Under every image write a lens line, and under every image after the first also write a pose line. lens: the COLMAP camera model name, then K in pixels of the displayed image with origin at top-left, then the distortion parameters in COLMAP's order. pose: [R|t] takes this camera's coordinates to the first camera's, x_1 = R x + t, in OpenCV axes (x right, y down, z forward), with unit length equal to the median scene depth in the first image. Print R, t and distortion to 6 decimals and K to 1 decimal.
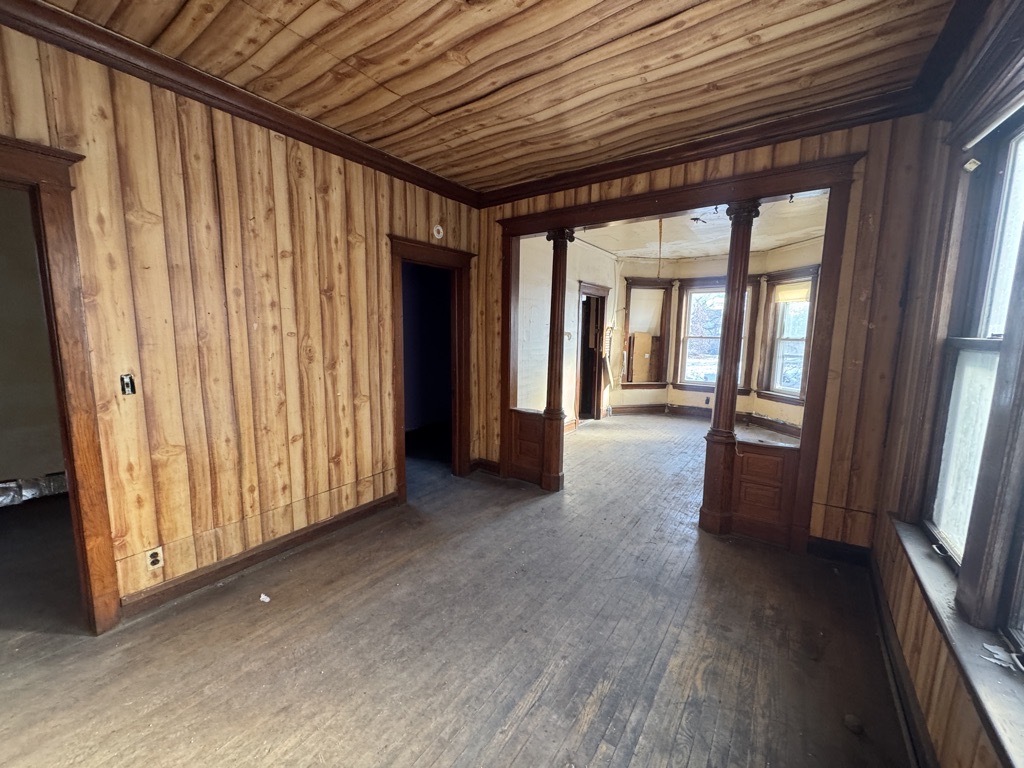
lens RADIAL K [[406.7, 0, 511.4], [0, 406.7, 382.7], [0, 0, 1]] dist [-0.000390, 0.000203]
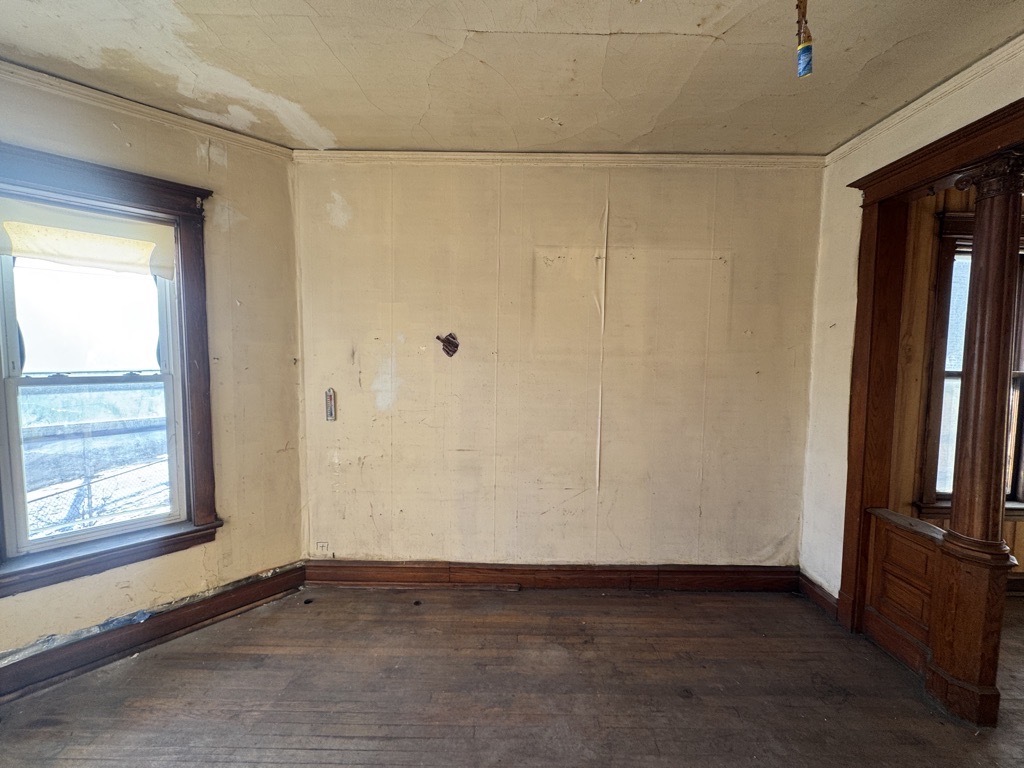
lens RADIAL K [[406.7, 0, 511.4], [0, 406.7, 382.7], [0, 0, 1]] dist [-0.000390, 0.000203]
pose [[-0.570362, -0.070902, 0.818327, 0.184985], [0.087562, 0.985342, 0.146401, -0.105709], [-0.816713, 0.155156, -0.555794, 0.778936]]
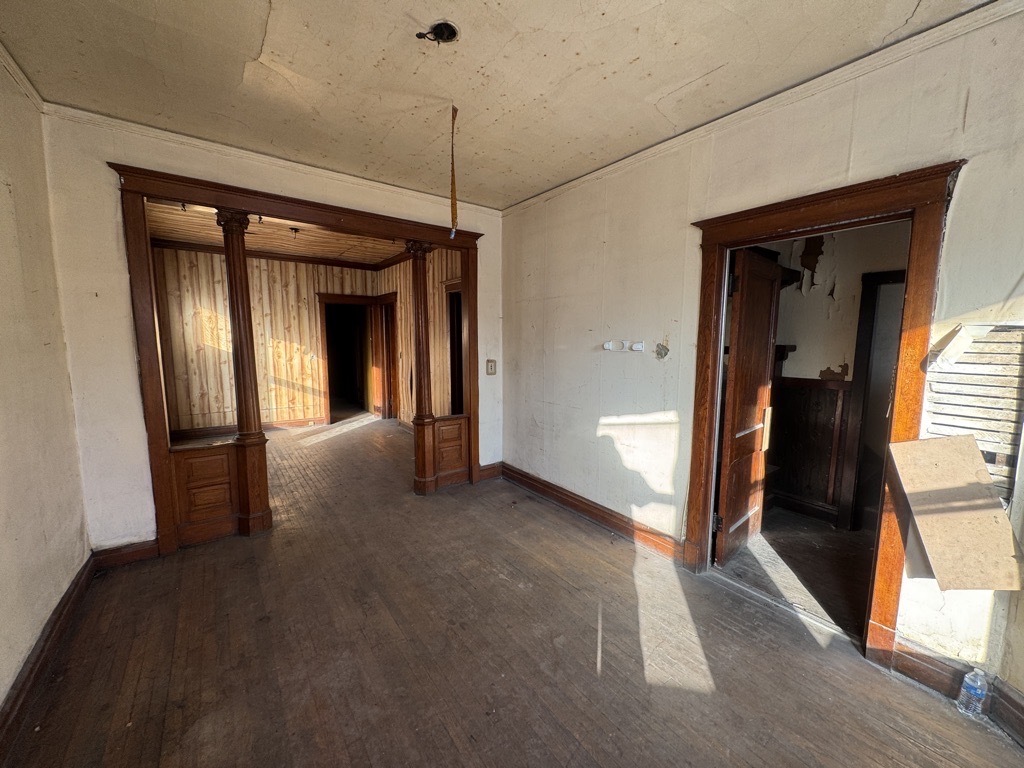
lens RADIAL K [[406.7, 0, 511.4], [0, 406.7, 382.7], [0, 0, 1]] dist [-0.000390, 0.000203]
pose [[-0.321855, 0.090132, -0.942489, 0.534144], [-0.132309, 0.981409, 0.139037, -0.100347], [0.937499, 0.169449, -0.303946, 0.808027]]
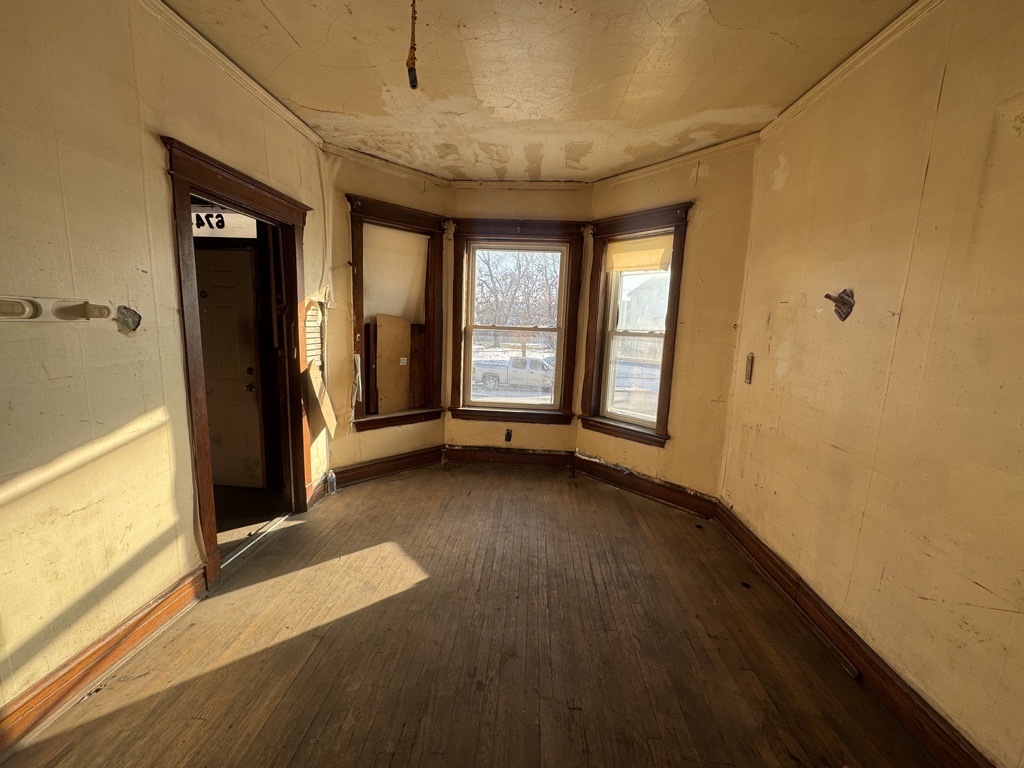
lens RADIAL K [[406.7, 0, 511.4], [0, 406.7, 382.7], [0, 0, 1]] dist [-0.000390, 0.000203]
pose [[0.847864, -0.059288, 0.526889, 0.179539], [0.040330, 0.998061, 0.047408, -0.059982], [-0.528678, -0.018946, 0.848611, 0.498858]]
